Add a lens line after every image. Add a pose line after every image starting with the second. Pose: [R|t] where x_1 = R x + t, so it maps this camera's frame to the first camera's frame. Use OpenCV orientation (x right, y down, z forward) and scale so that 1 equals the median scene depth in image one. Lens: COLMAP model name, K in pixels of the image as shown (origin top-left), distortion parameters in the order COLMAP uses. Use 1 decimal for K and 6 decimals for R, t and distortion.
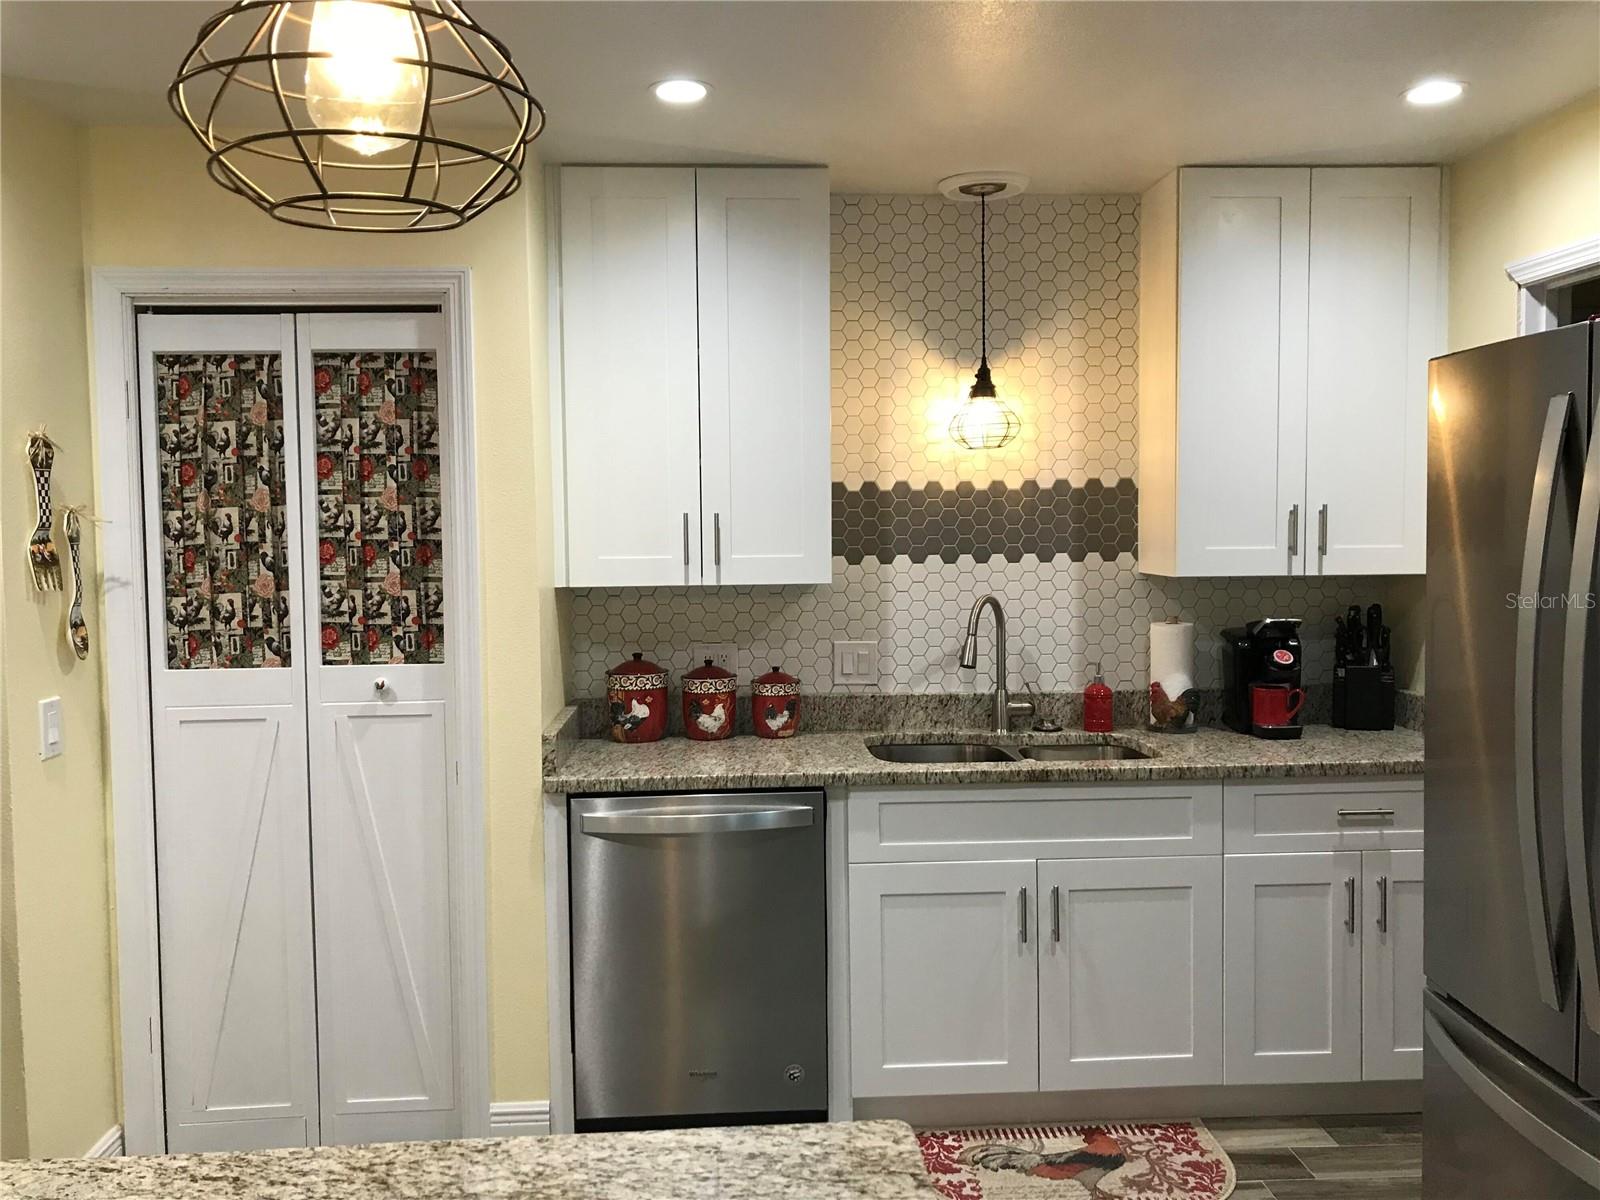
lens RADIAL K [[1319.7, 0, 799.5], [0, 1319.7, 620.4], [0, 0, 1]] dist [0.150060, -0.190325]
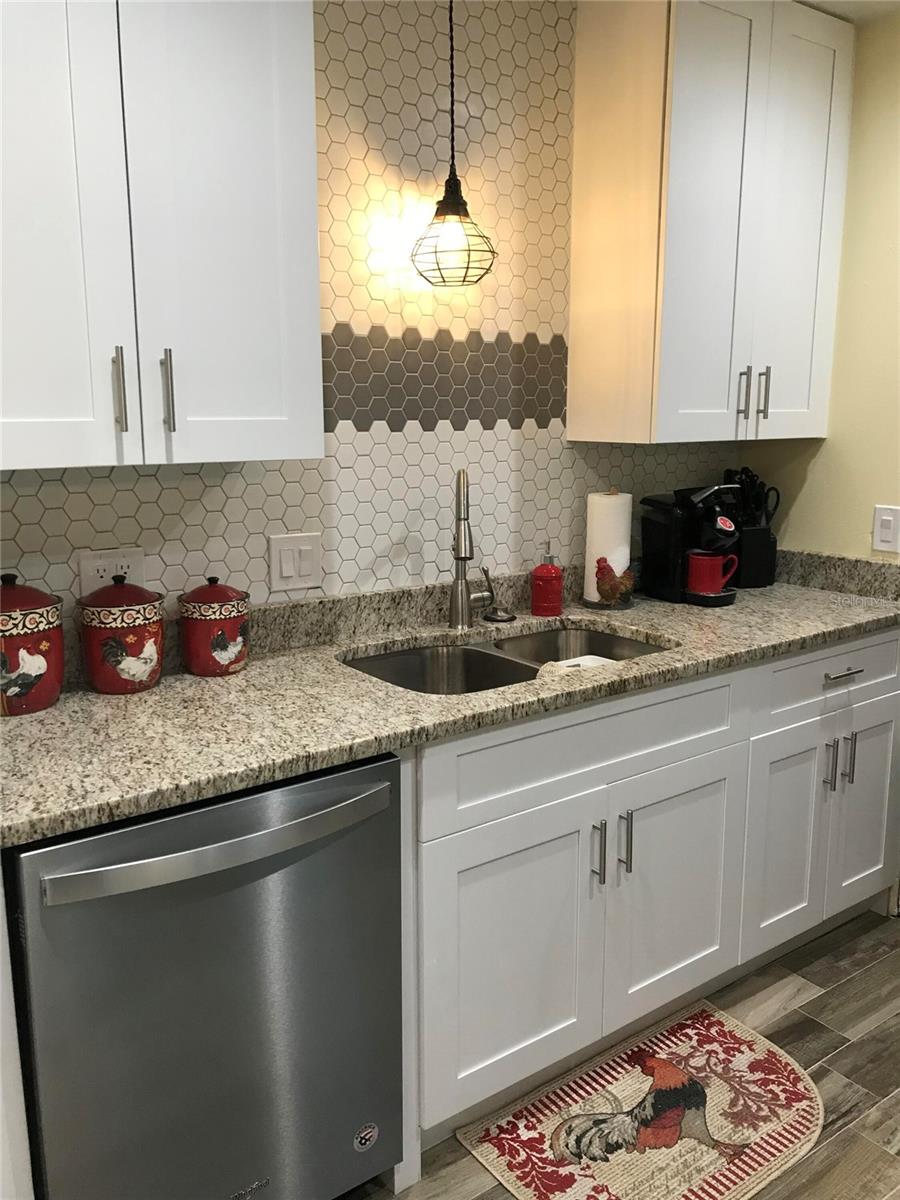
lens RADIAL K [[979.0, 0, 450.0], [0, 979.0, 600.0], [0, 0, 1]] dist [0.052122, -0.006923]
pose [[0.838701, -0.098490, 0.535612, -0.197139], [0.036512, 0.991467, 0.125142, -0.014653], [-0.543366, -0.085401, 0.835141, 0.479421]]
